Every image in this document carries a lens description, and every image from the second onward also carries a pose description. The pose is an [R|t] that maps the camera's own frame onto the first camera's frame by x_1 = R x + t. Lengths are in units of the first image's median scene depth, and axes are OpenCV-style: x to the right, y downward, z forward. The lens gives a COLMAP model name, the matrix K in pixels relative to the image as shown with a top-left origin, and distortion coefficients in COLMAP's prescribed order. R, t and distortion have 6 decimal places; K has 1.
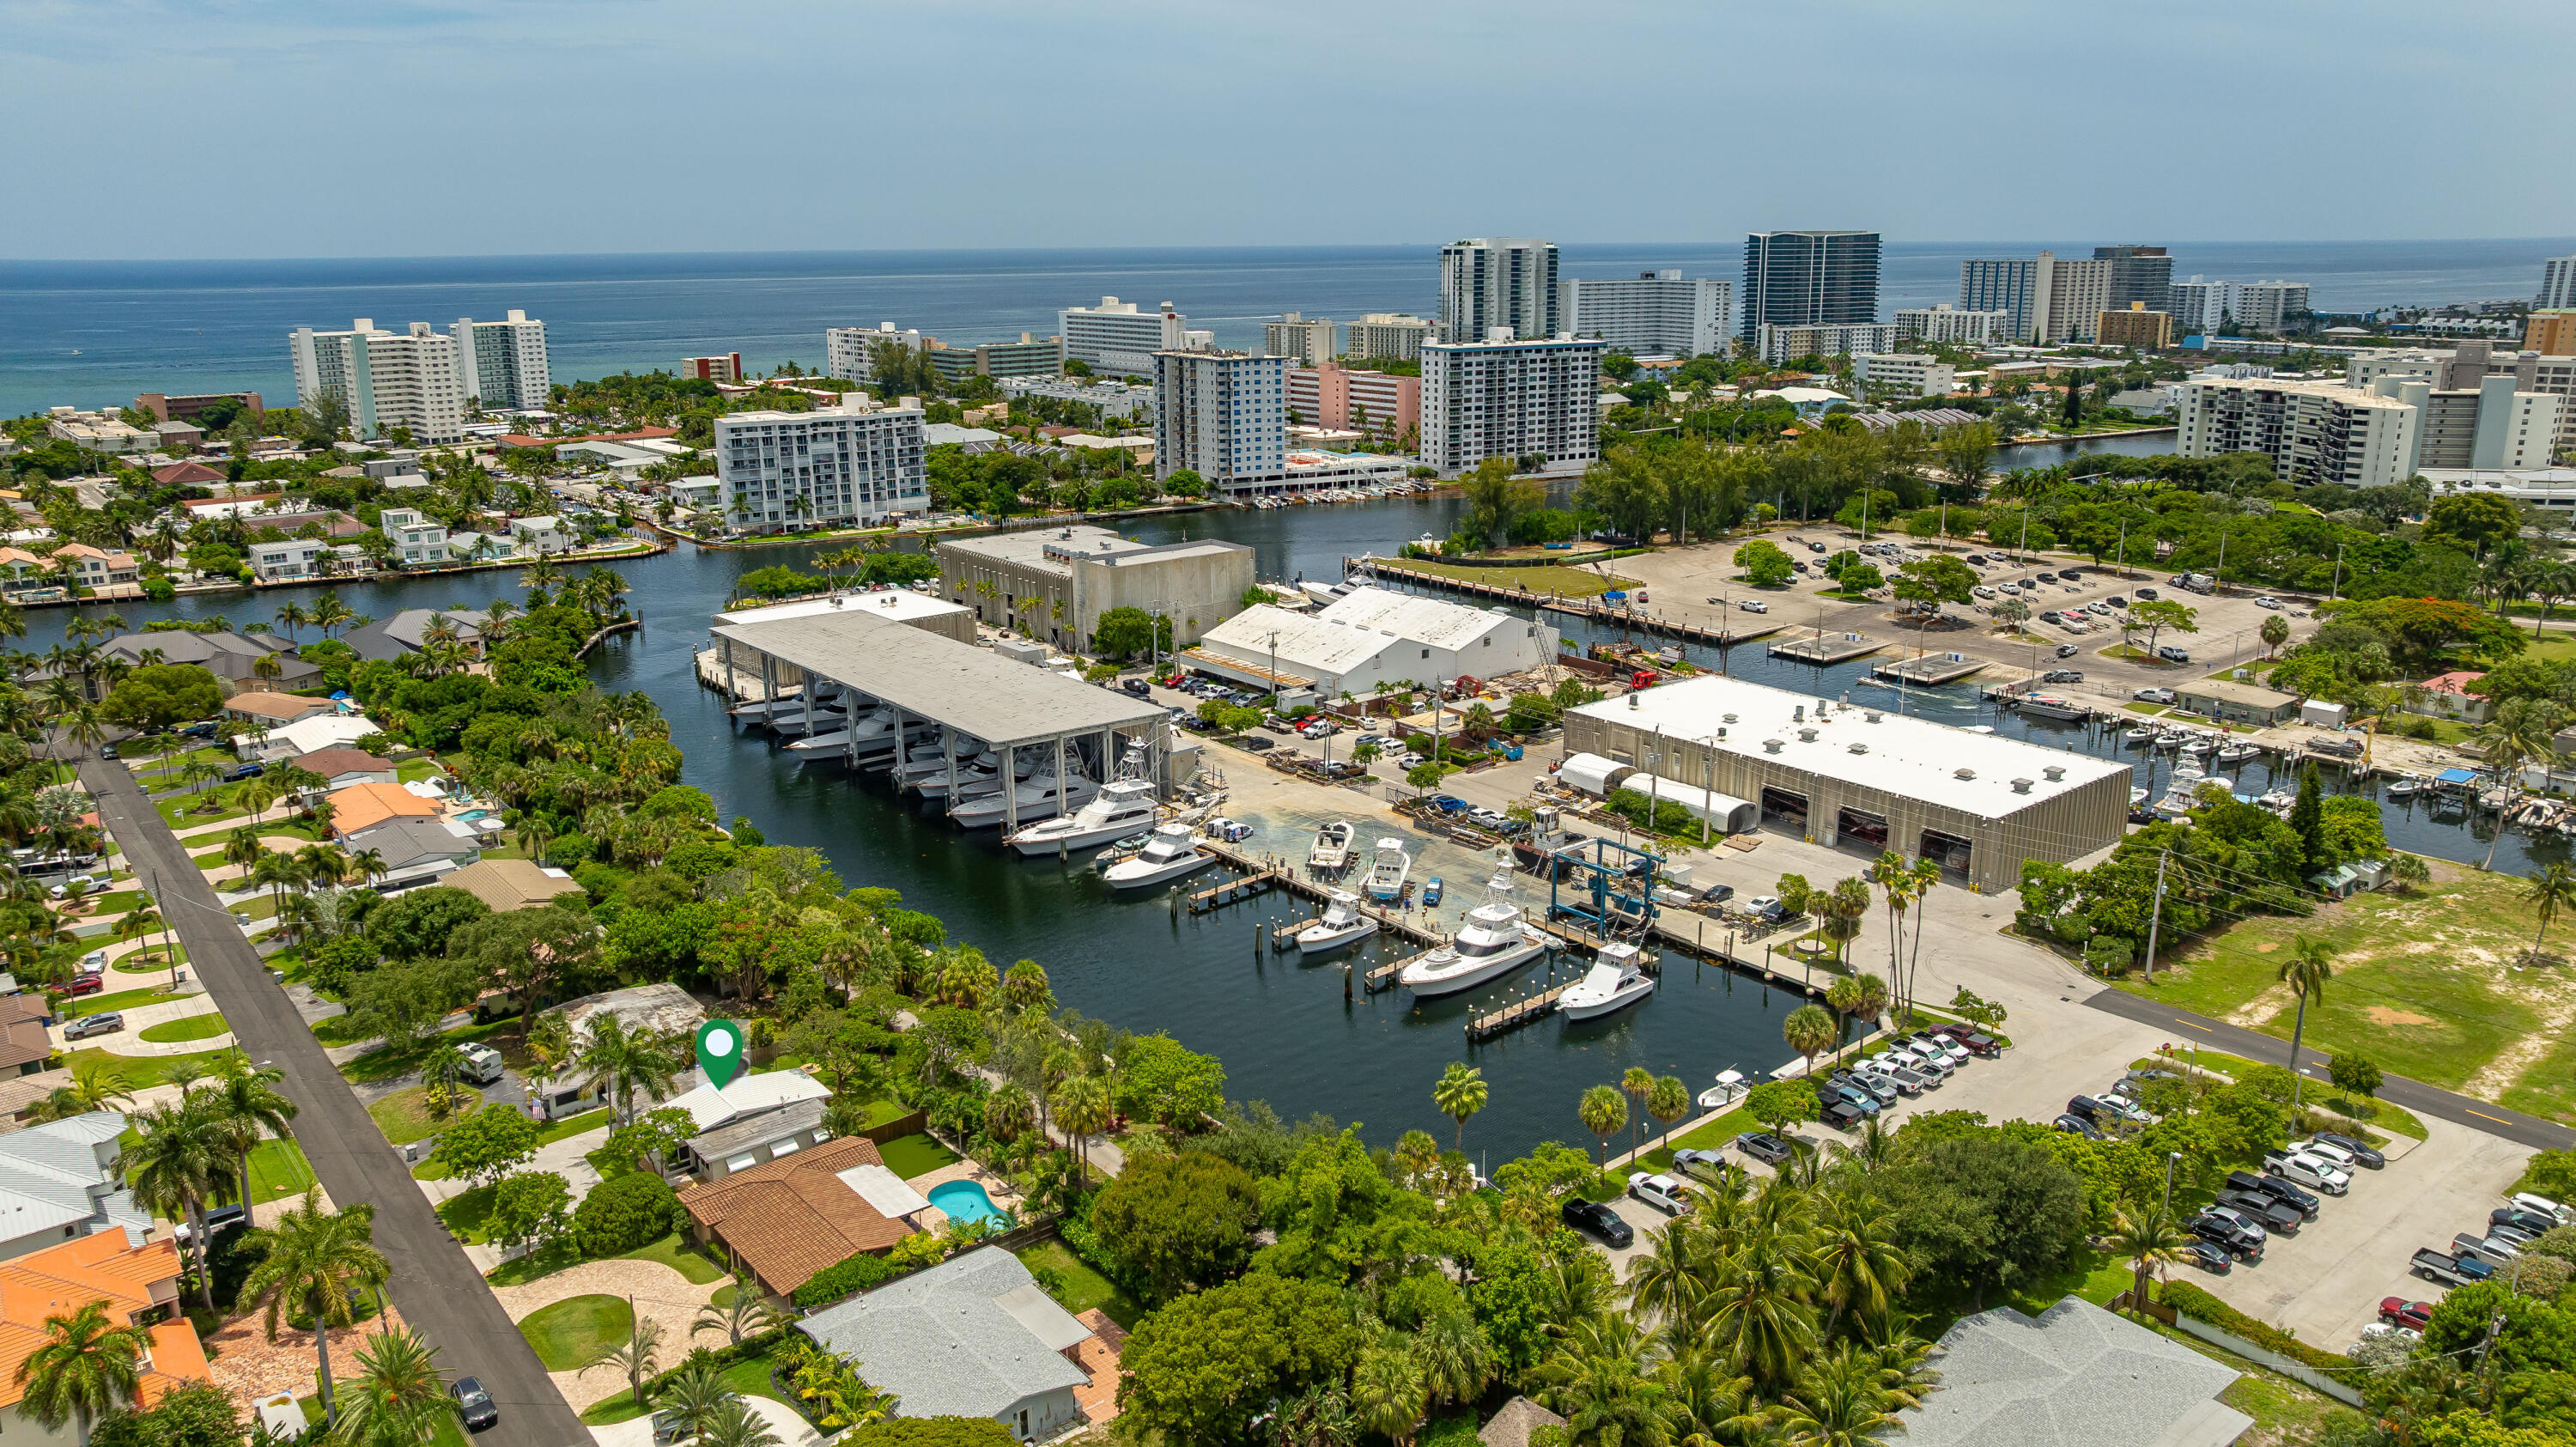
lens RADIAL K [[1792.3, 0, 1288.0], [0, 1792.3, 723.5], [0, 0, 1]] dist [-0.045331, 0.040627]
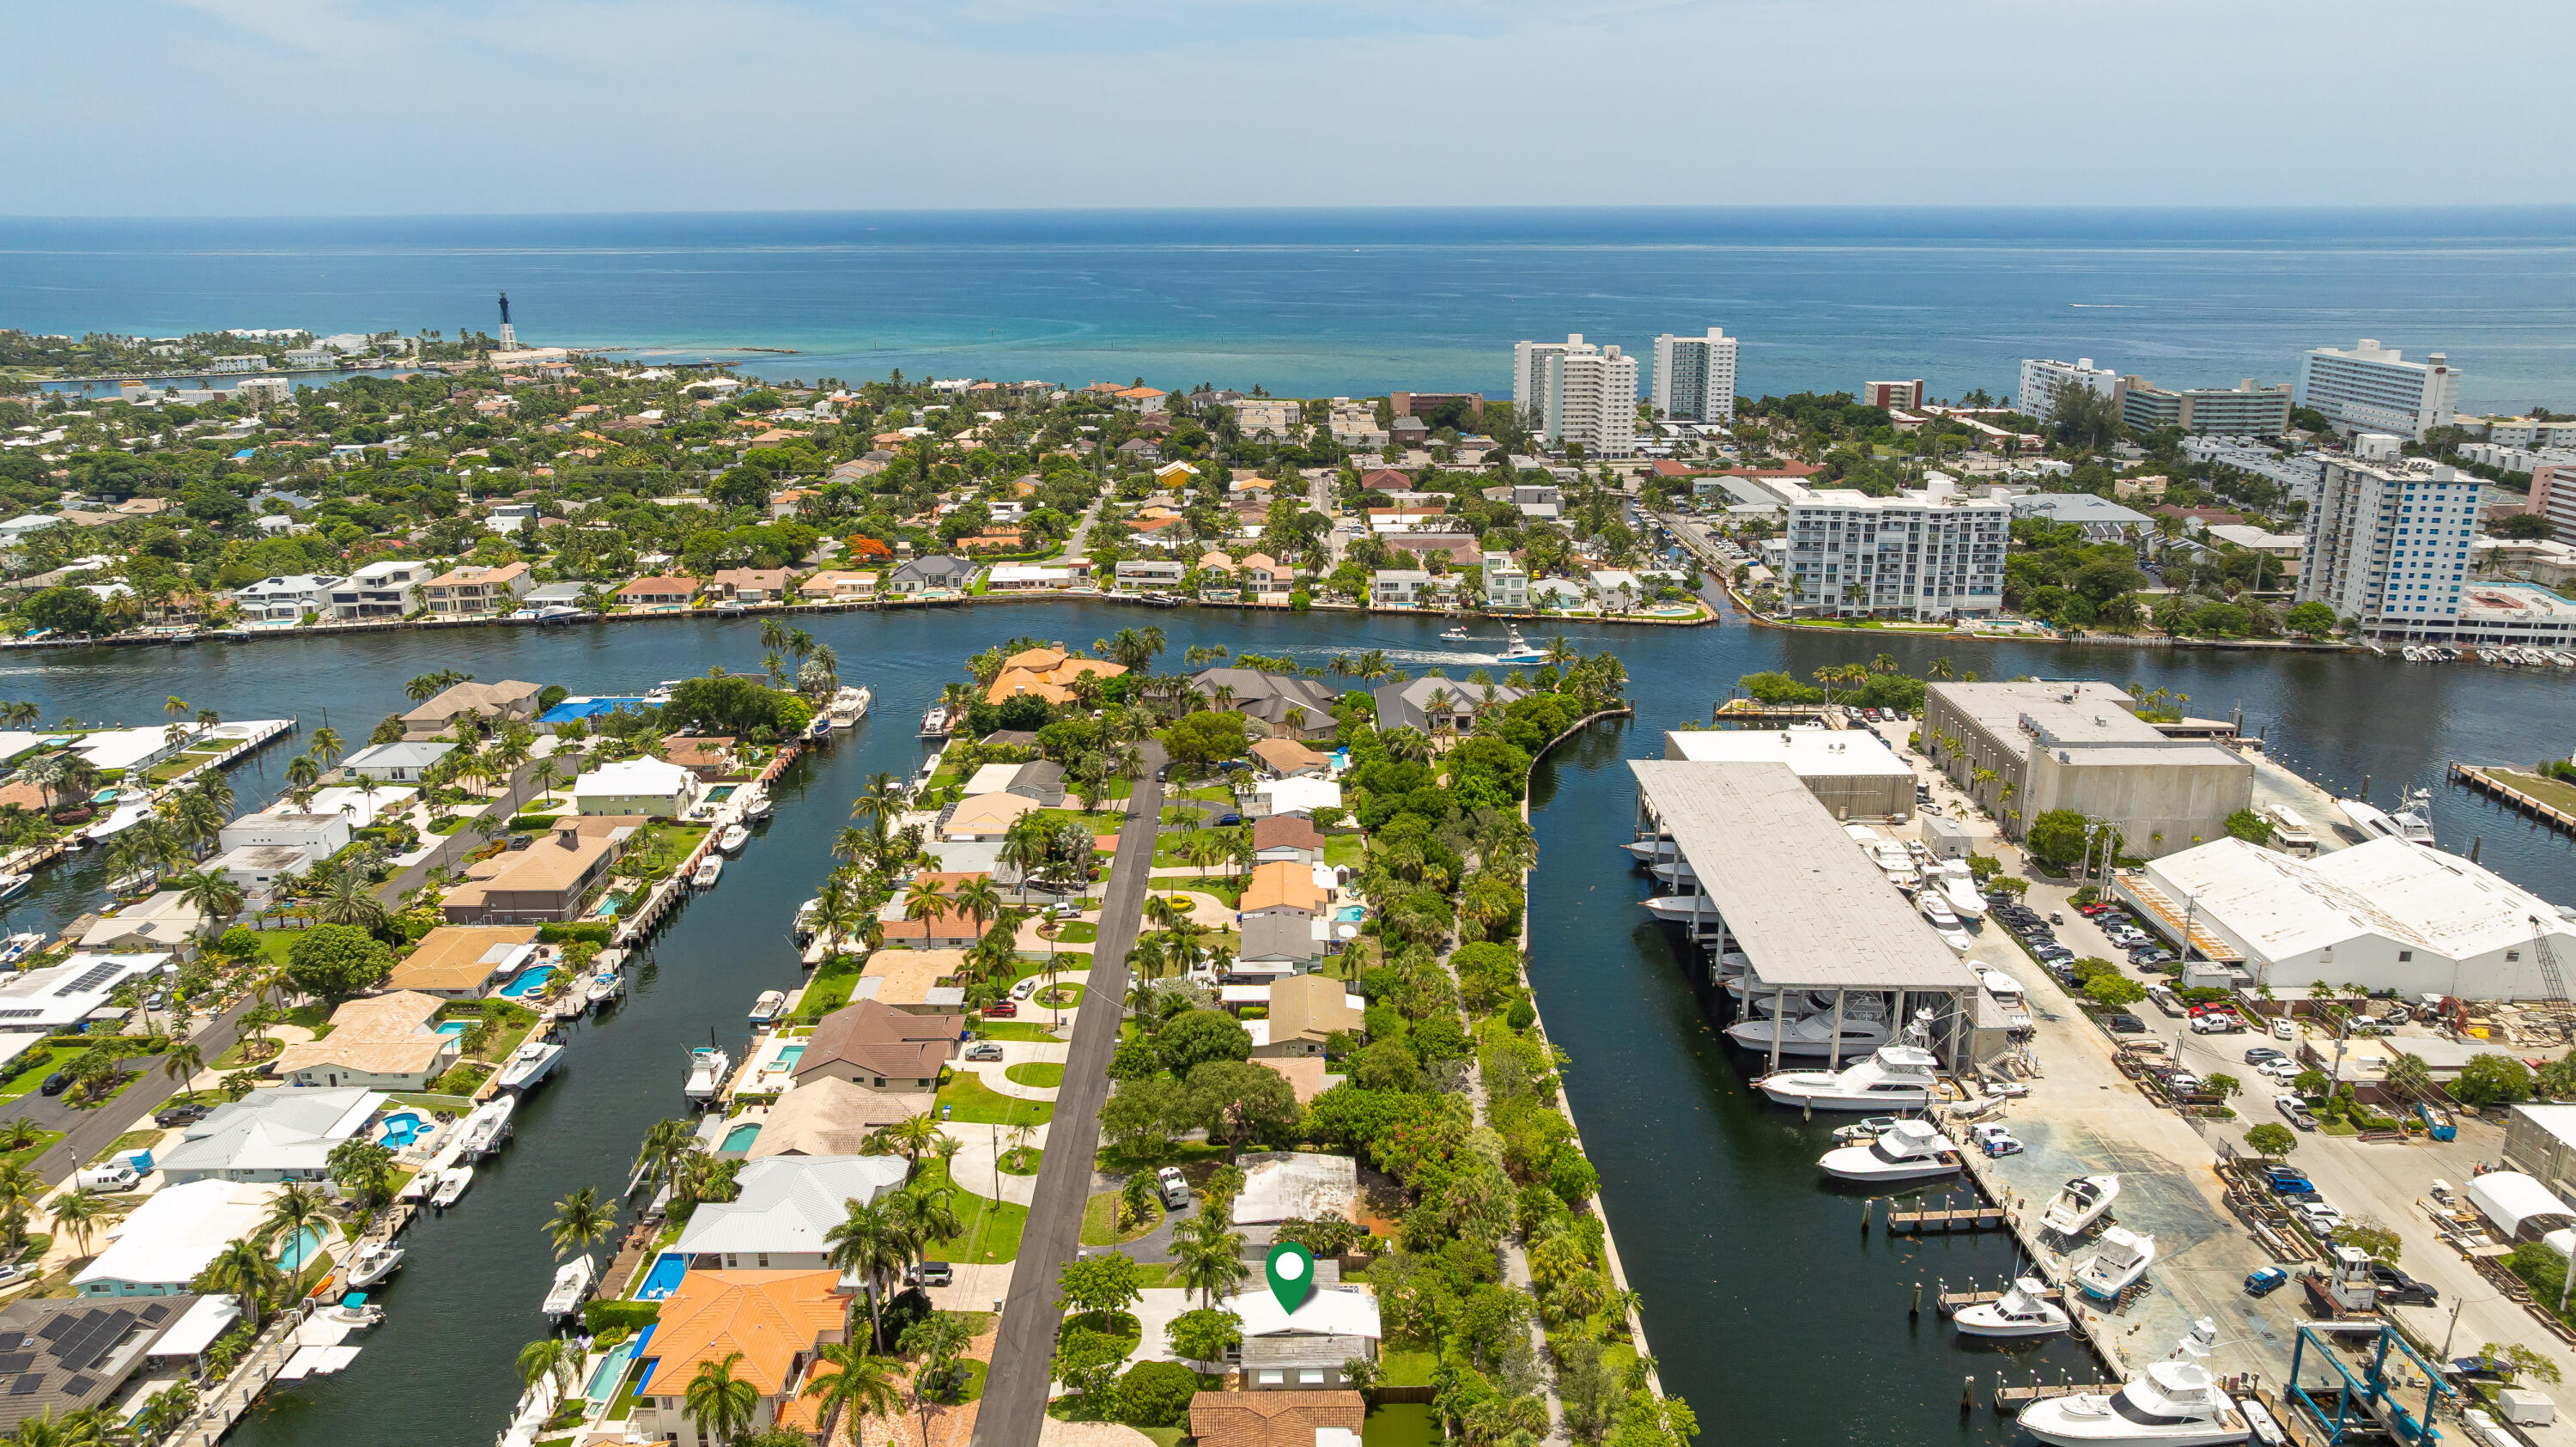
lens RADIAL K [[1792.3, 0, 1288.0], [0, 1792.3, 723.5], [0, 0, 1]] dist [-0.045331, 0.040627]
pose [[0.772957, 0.179204, -0.608624, 0.148139], [-0.164344, 0.983093, 0.080745, -0.119228], [0.612804, 0.037611, 0.789340, 0.043195]]
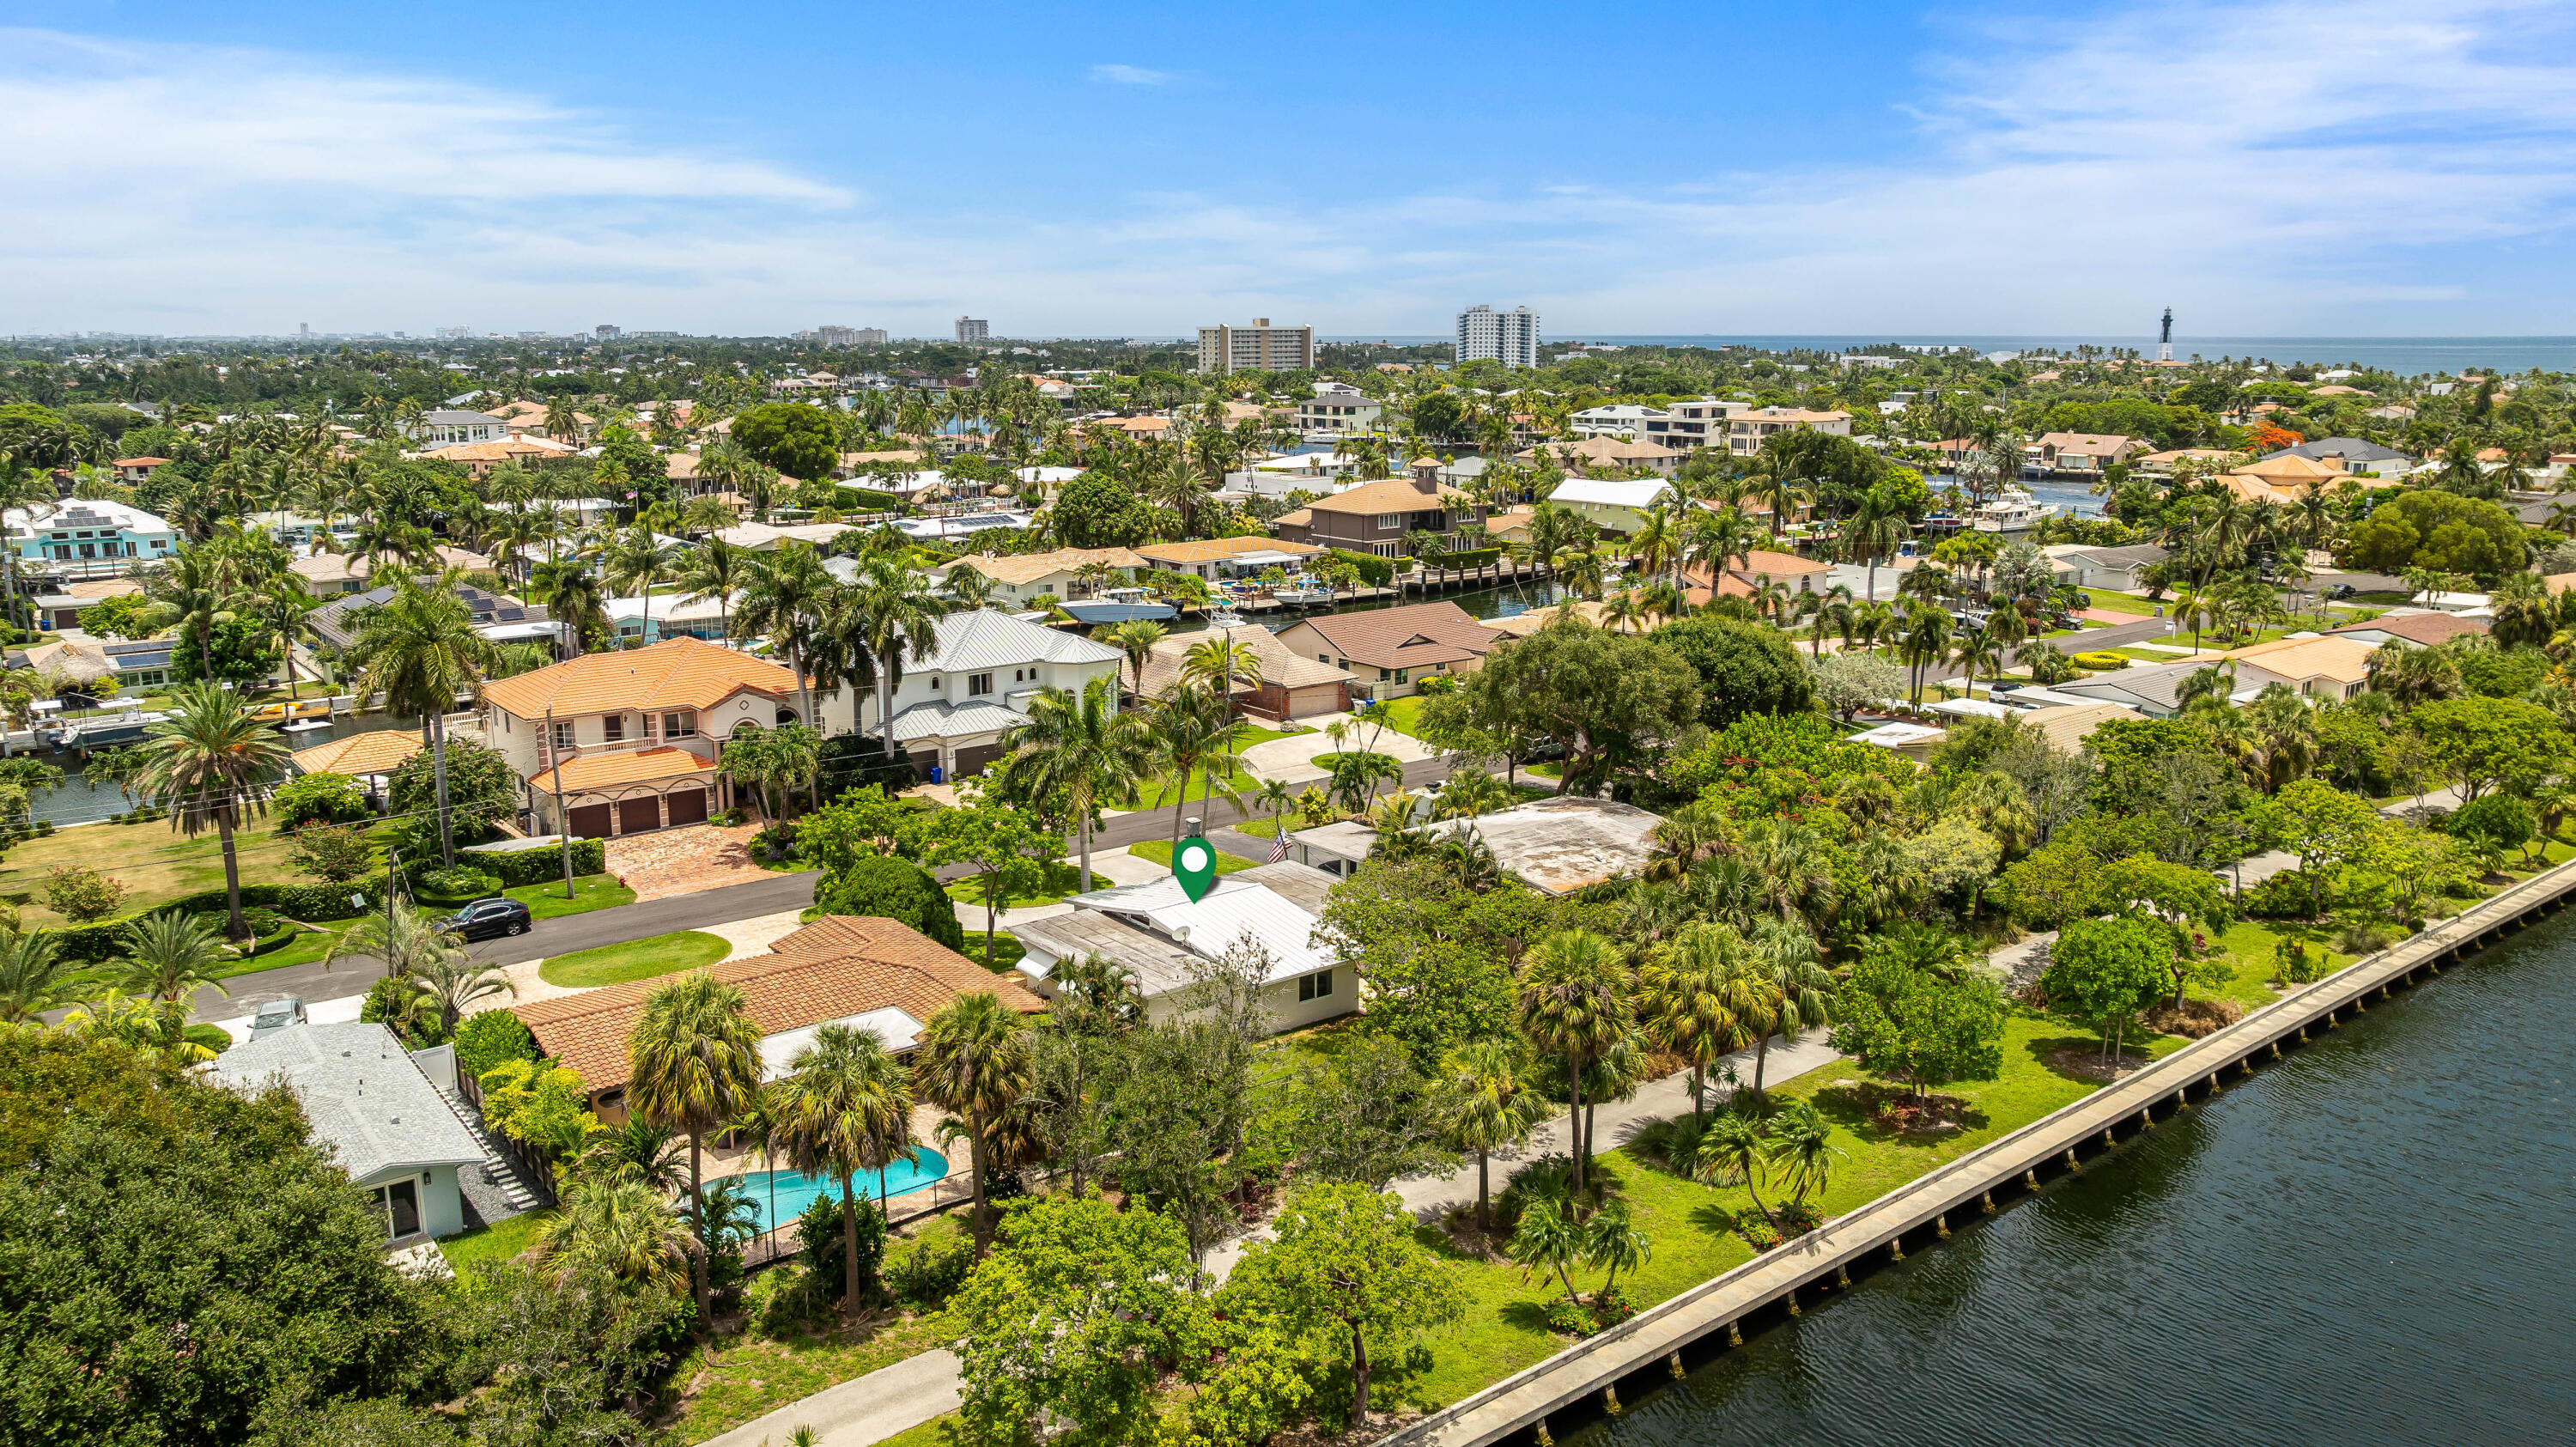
lens RADIAL K [[1837.6, 0, 1288.0], [0, 1837.6, 723.5], [0, 0, 1]] dist [-0.028531, -0.003559]
pose [[-0.033041, 0.214623, -0.976138, 0.108489], [-0.255799, 0.942325, 0.215847, 0.014587], [0.966165, 0.256827, 0.023765, 0.483476]]
